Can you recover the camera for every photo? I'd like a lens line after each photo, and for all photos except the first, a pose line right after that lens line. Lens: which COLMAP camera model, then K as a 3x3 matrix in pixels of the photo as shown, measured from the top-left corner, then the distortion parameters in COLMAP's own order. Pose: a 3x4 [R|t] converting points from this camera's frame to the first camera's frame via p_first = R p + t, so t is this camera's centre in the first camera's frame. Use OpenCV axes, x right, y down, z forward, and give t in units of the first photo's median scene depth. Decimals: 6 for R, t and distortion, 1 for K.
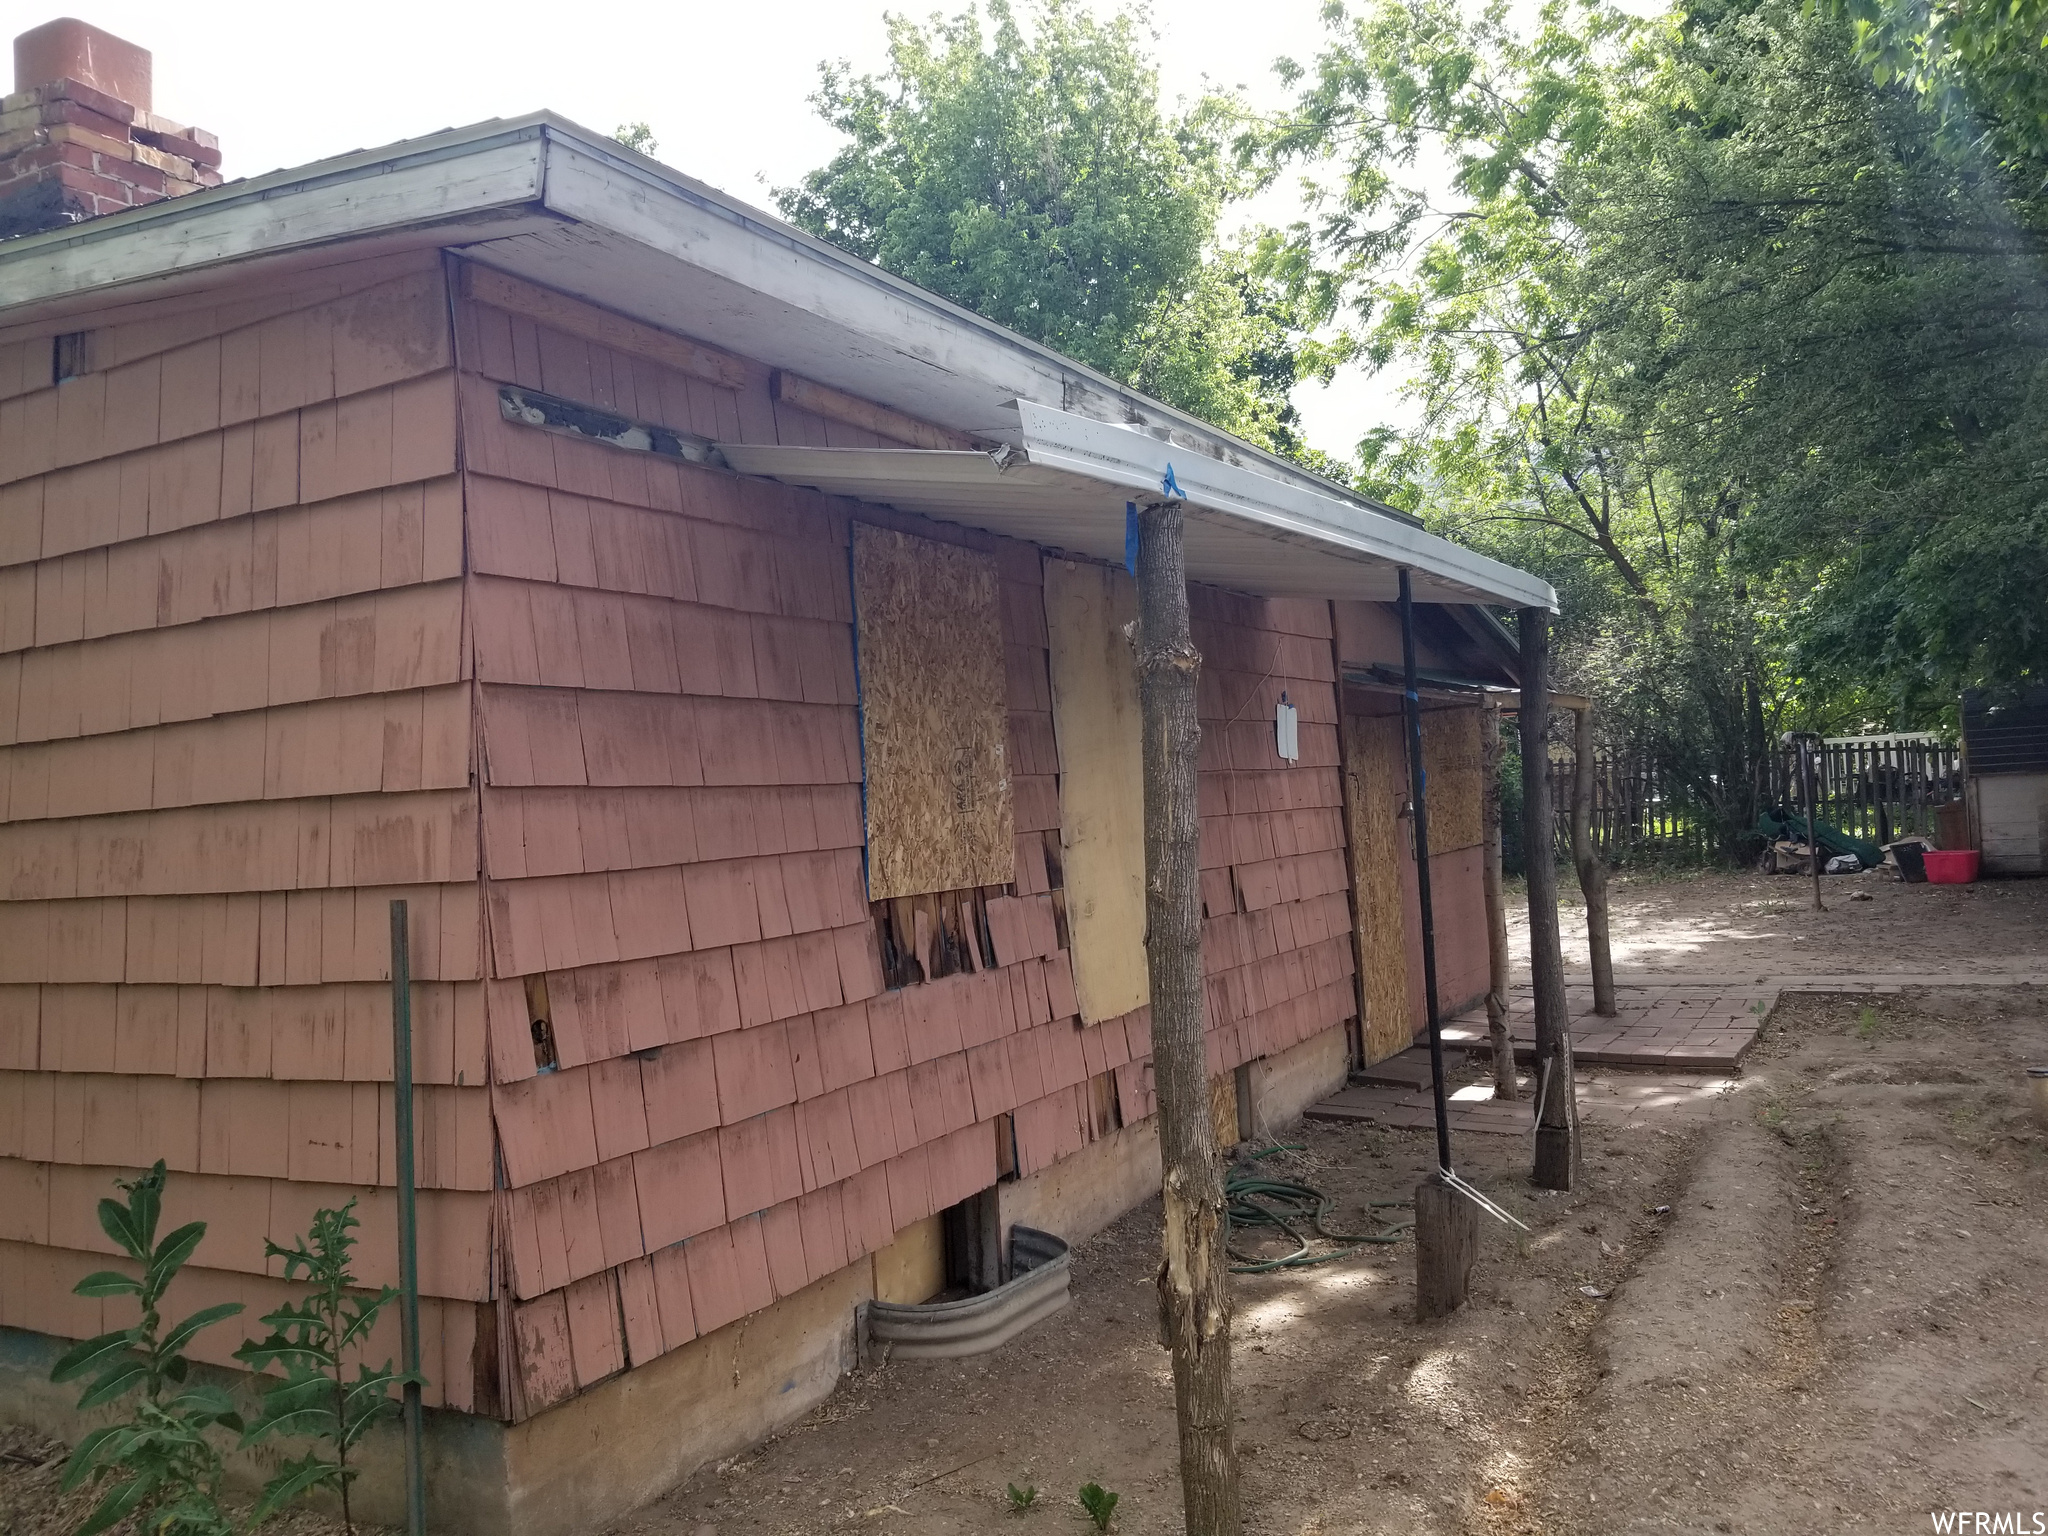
lens RADIAL K [[1553.5, 0, 1024.0], [0, 1553.5, 768.0], [0, 0, 1]] dist [-0.008737, -0.005310]
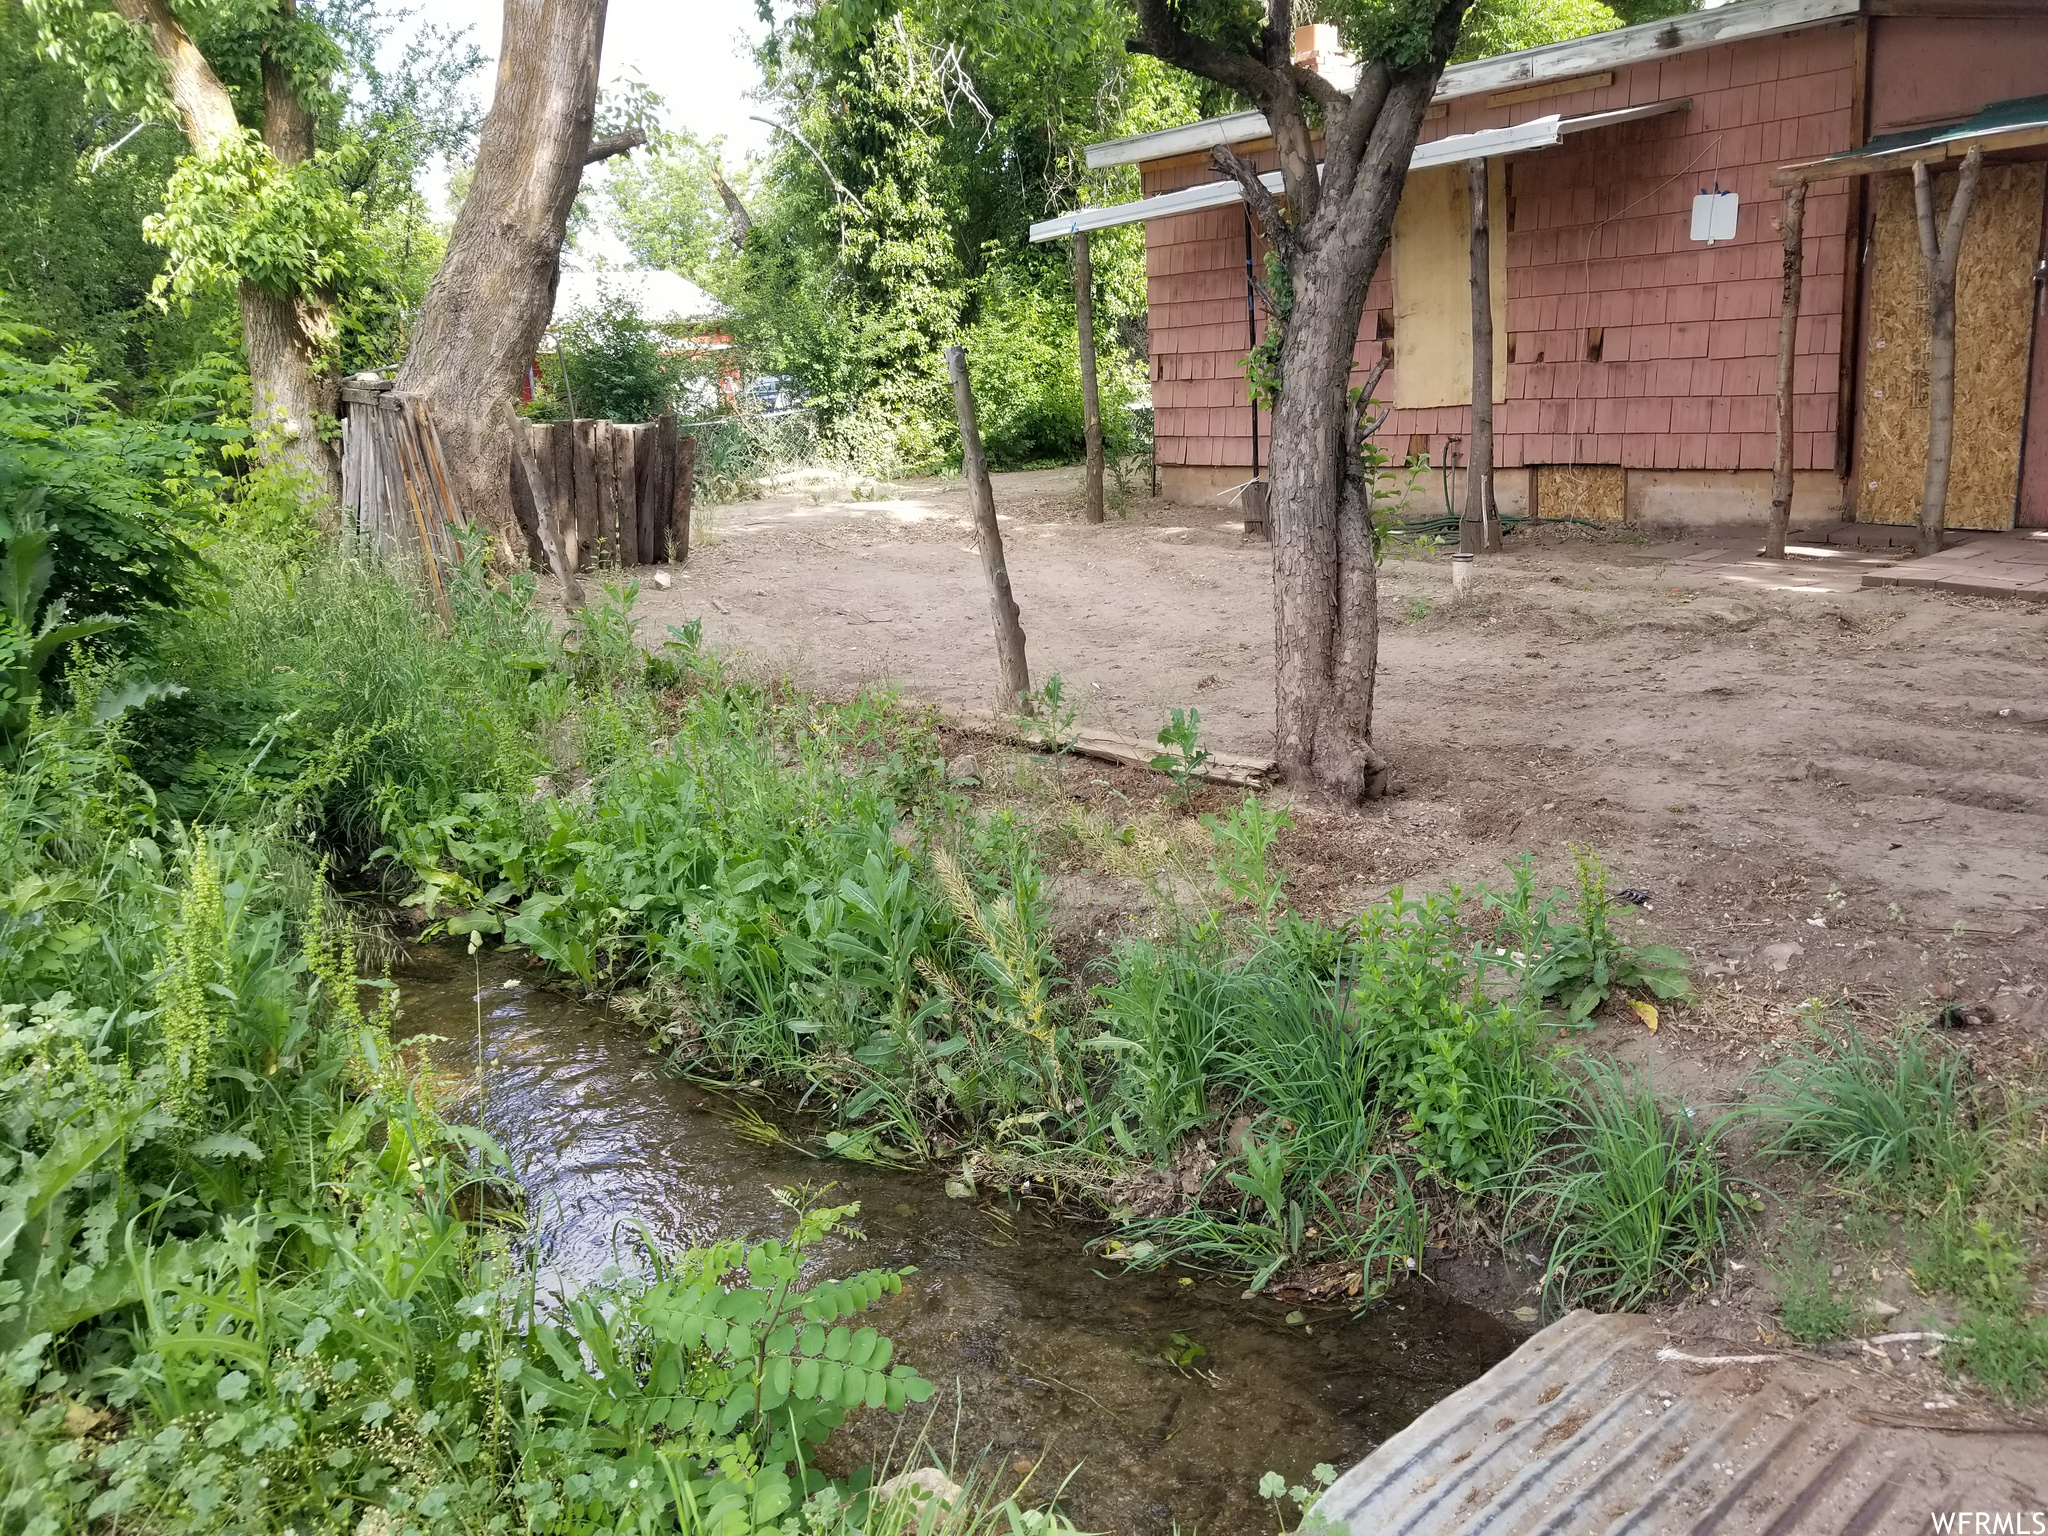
lens RADIAL K [[1557.1, 0, 1058.0], [0, 1557.1, 743.6], [0, 0, 1]] dist [0.063793, -0.117039]
pose [[-0.364726, 0.298819, -0.881863, 2.606550], [0.103149, 0.954242, 0.280683, -0.045635], [0.925384, 0.011409, -0.378859, 1.667725]]
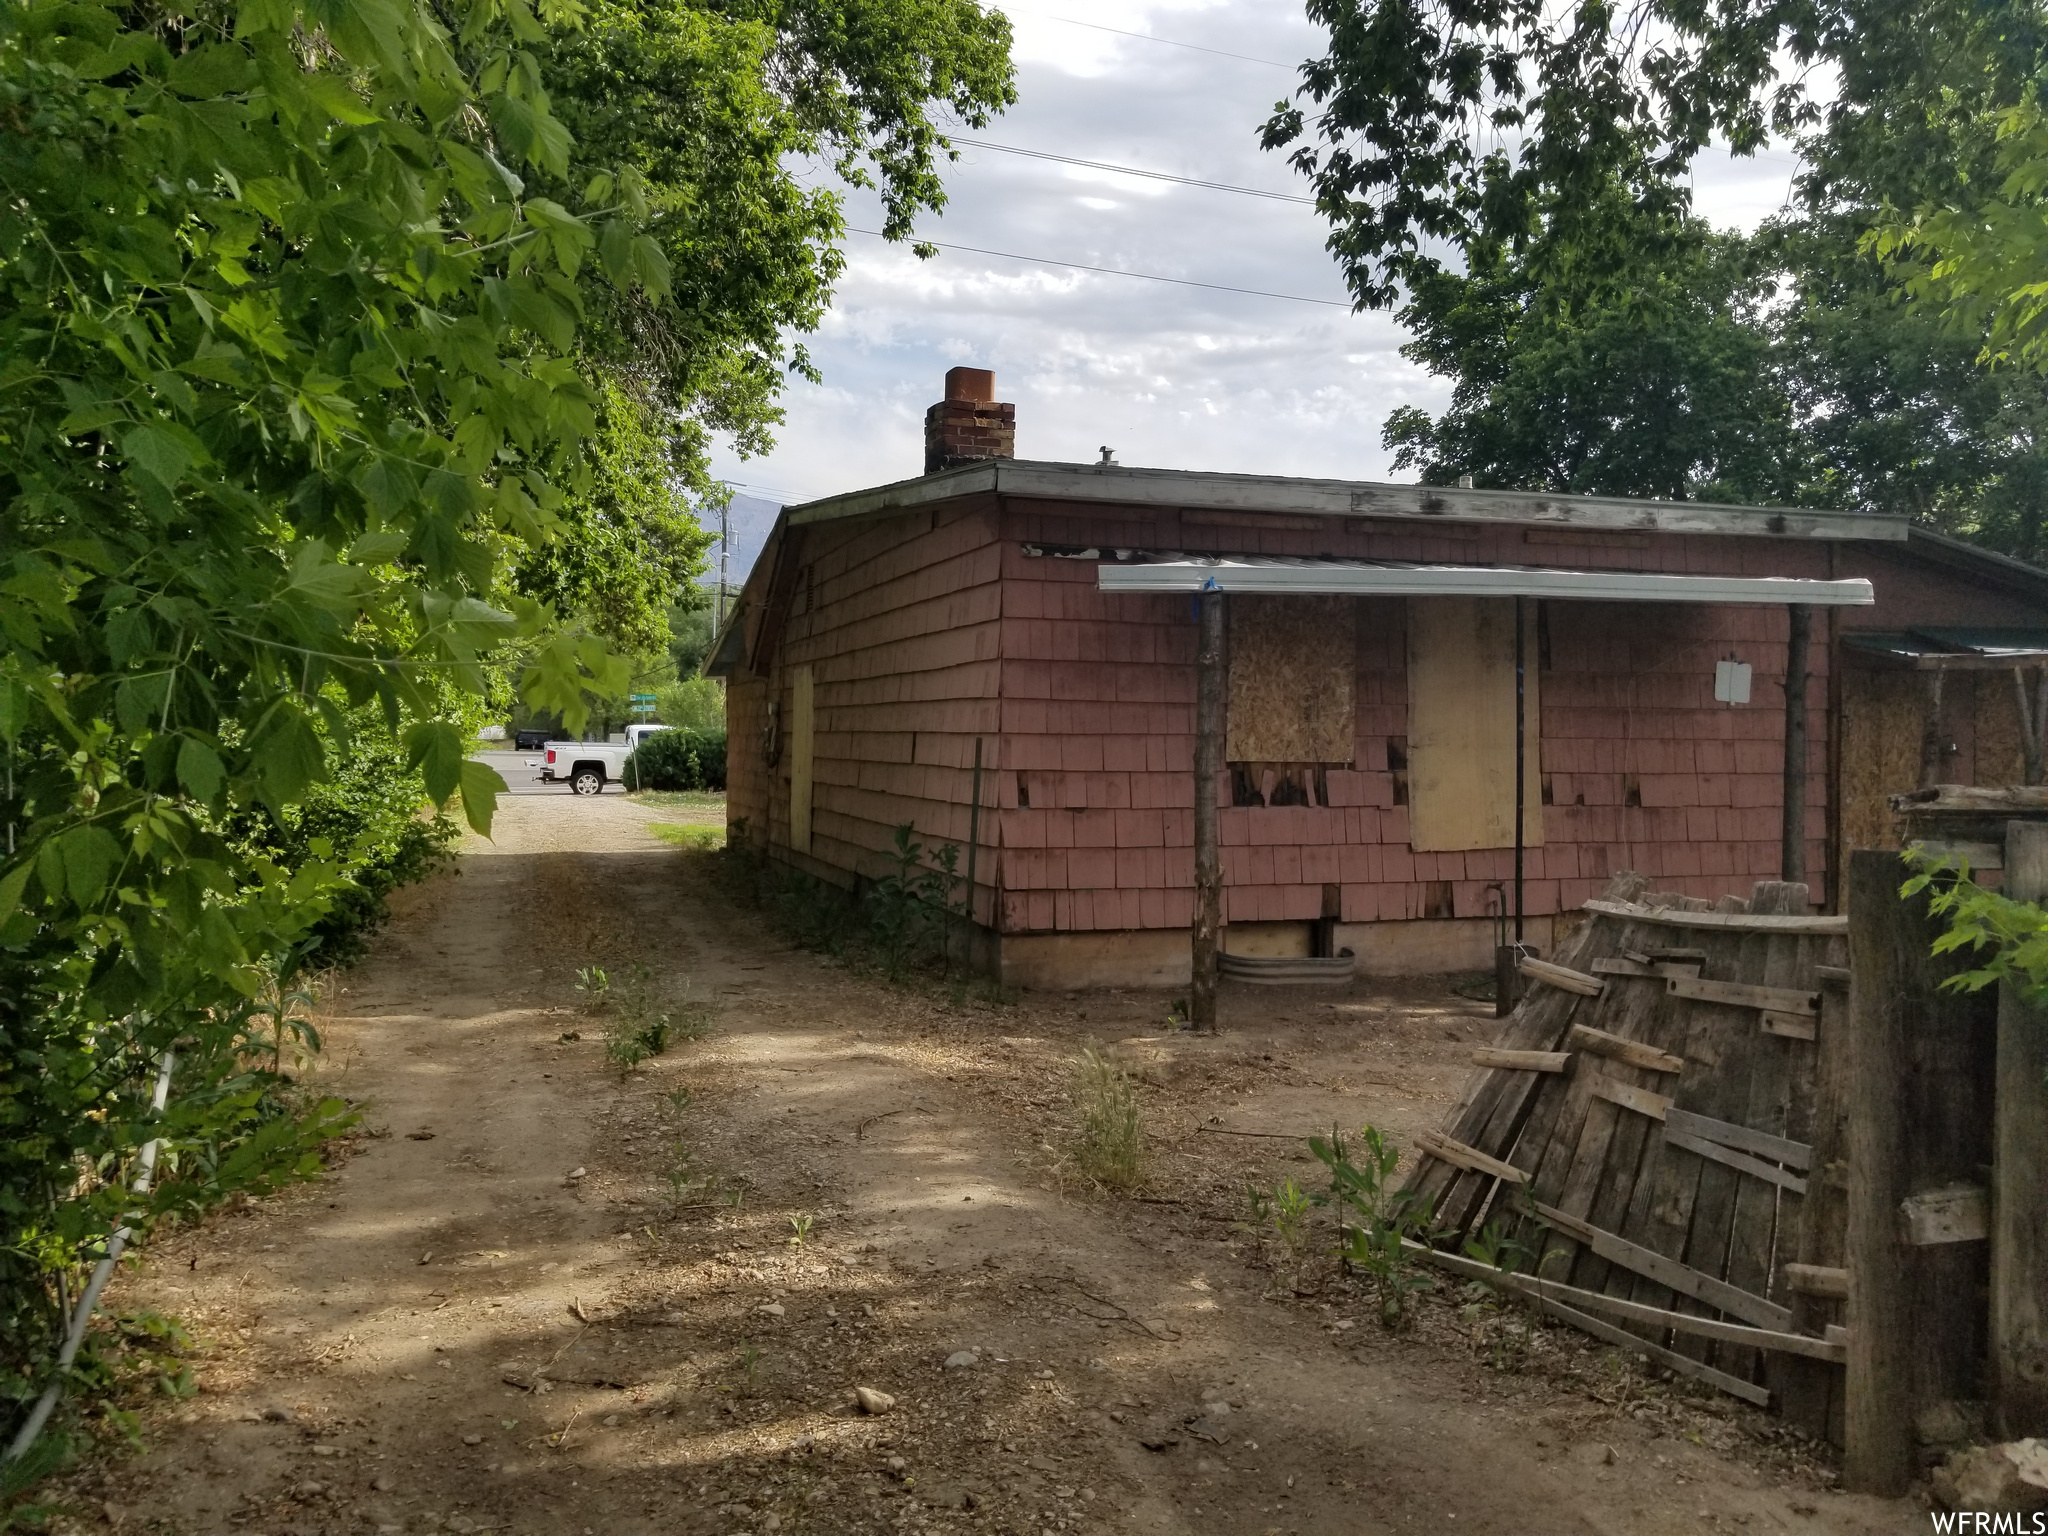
lens RADIAL K [[1562.7, 0, 1034.0], [0, 1562.7, 725.2], [0, 0, 1]] dist [0.094439, -0.132650]
pose [[0.730463, 0.063535, -0.679991, 1.095454], [-0.036103, 0.997863, 0.054453, -0.063745], [0.681997, -0.015226, 0.731196, -0.671293]]
